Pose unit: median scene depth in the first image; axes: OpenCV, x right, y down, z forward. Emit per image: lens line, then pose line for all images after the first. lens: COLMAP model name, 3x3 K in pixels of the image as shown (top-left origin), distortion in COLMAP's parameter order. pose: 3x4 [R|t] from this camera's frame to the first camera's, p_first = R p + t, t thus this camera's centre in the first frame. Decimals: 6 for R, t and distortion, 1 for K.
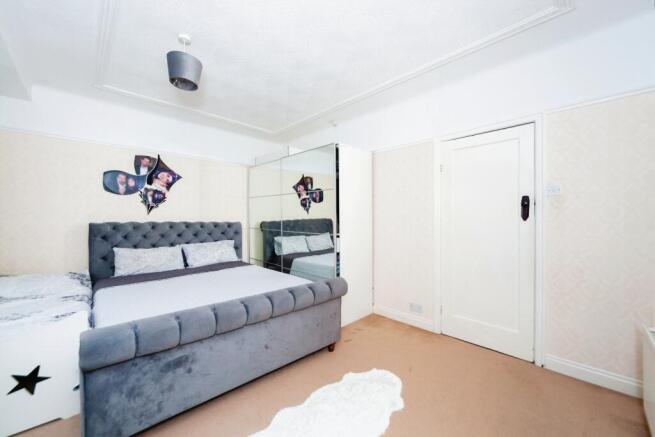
lens RADIAL K [[257.8, 0, 329.6], [0, 257.8, 216.8], [0, 0, 1]] dist [-0.000441, -0.000108]
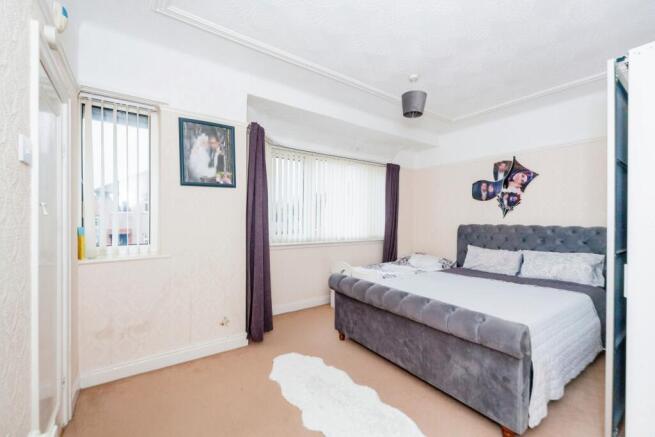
lens RADIAL K [[274.0, 0, 328.1], [0, 274.0, 222.2], [0, 0, 1]] dist [0.005189, -0.000035]
pose [[-0.139961, 0.002743, -0.990153, 0.481818], [-0.002994, 0.999990, 0.003194, 0.007965], [0.990152, 0.003411, -0.139952, 0.458741]]
